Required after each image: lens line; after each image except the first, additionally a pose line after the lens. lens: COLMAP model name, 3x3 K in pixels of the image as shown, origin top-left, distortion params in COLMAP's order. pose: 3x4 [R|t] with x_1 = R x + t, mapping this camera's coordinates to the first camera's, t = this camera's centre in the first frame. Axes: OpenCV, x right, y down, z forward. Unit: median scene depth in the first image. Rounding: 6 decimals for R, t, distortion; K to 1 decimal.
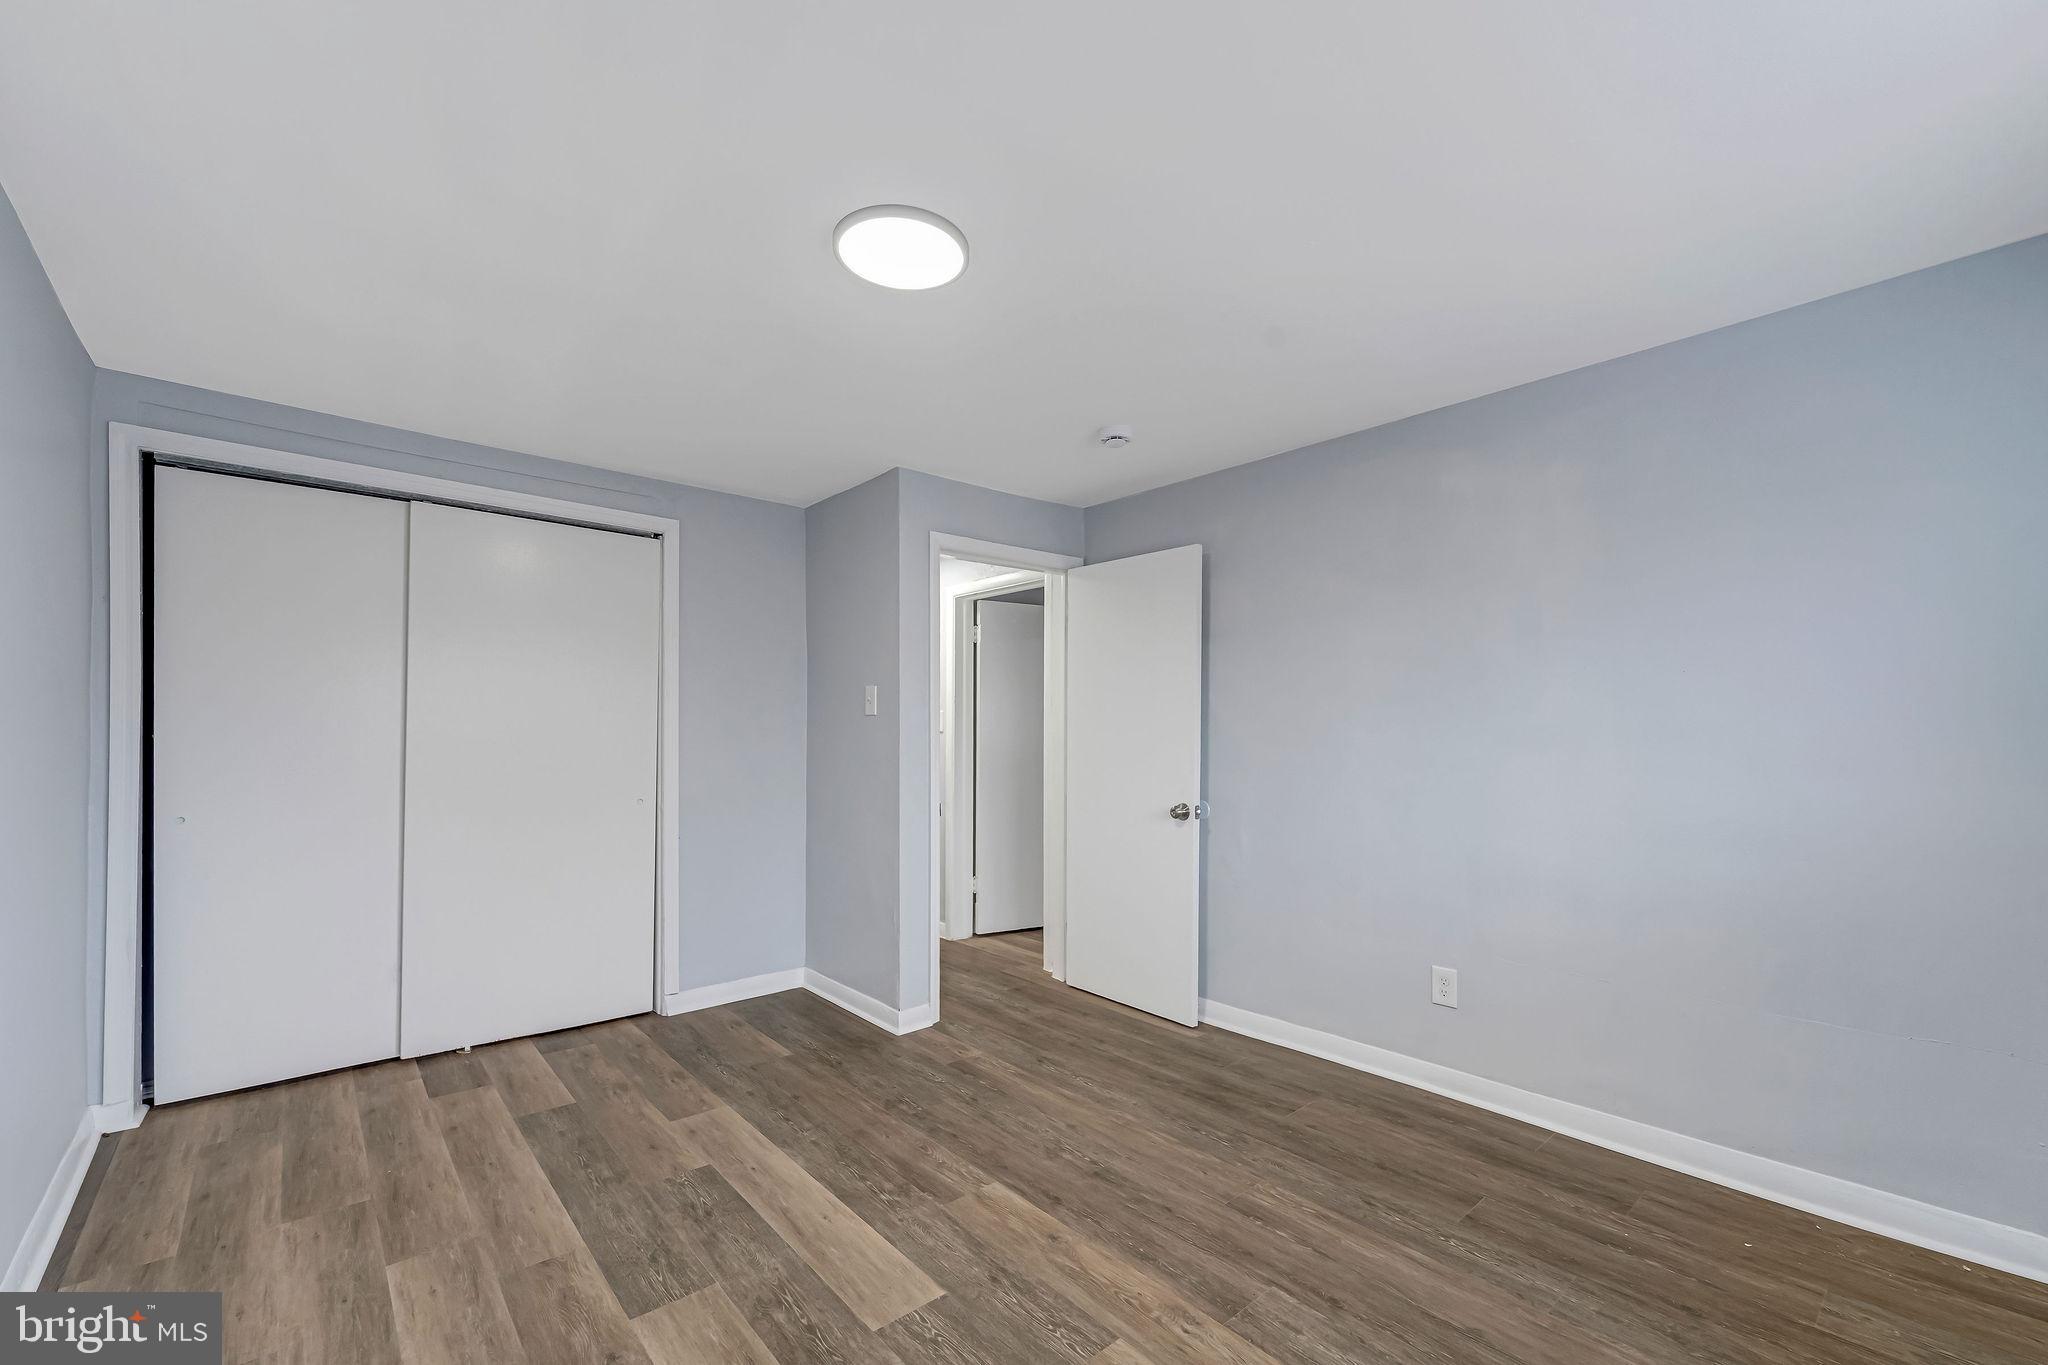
lens RADIAL K [[829.4, 0, 1024.5], [0, 829.4, 738.2], [0, 0, 1]] dist [0.002345, -0.000944]
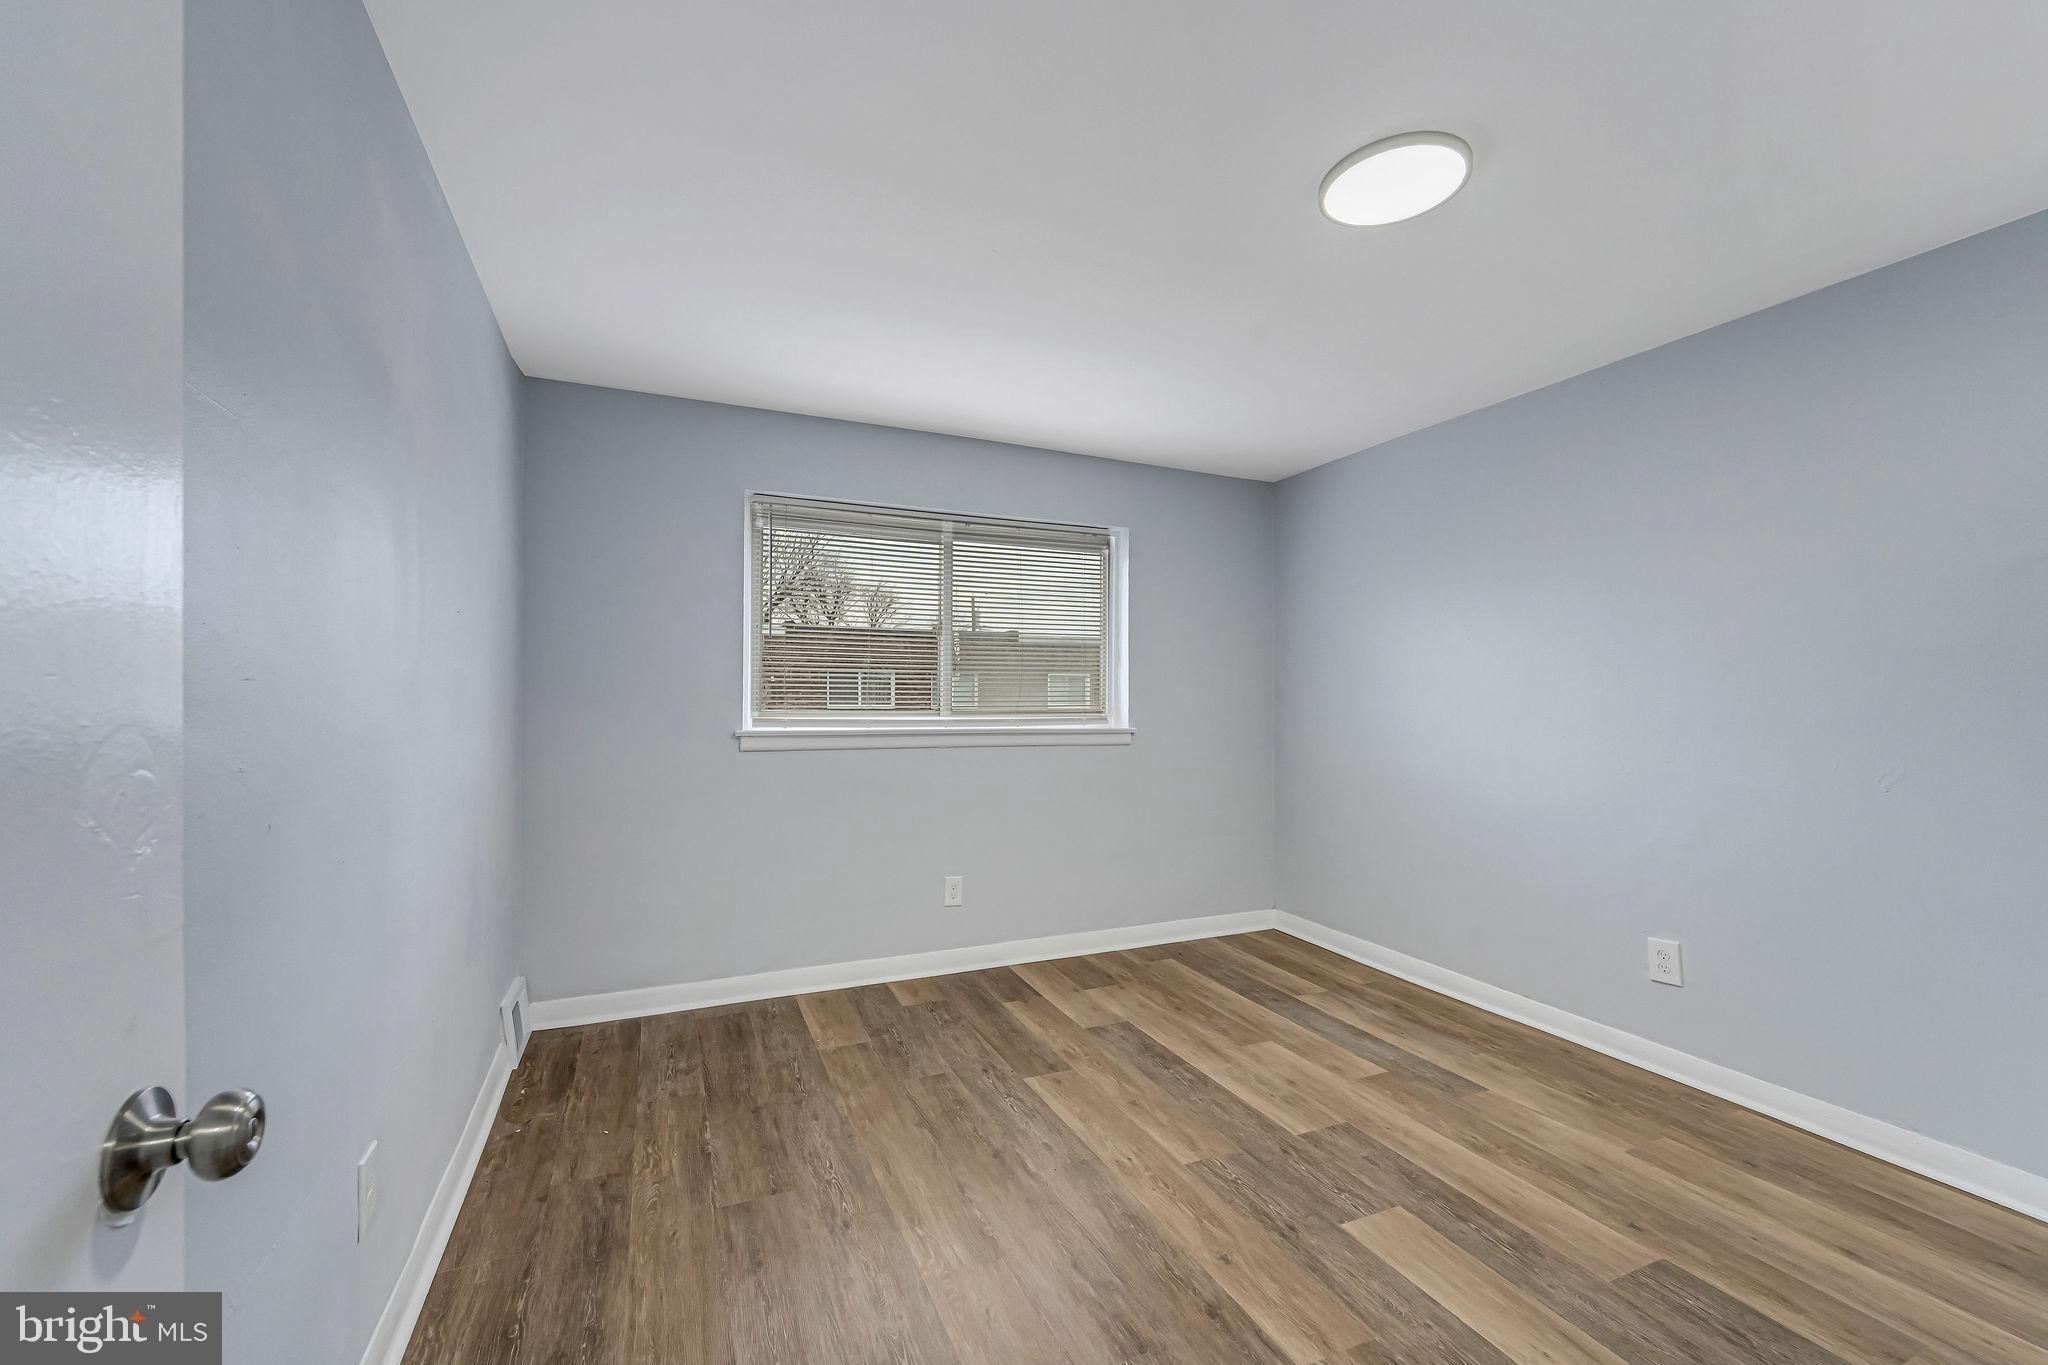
lens RADIAL K [[829.4, 0, 1023.8], [0, 829.4, 690.8], [0, 0, 1]] dist [0.002345, -0.000944]
pose [[-0.955517, 0.003171, 0.294920, -0.023817], [0.000777, 0.999966, -0.008234, 0.008827], [-0.294936, -0.007639, -0.955486, 2.002905]]
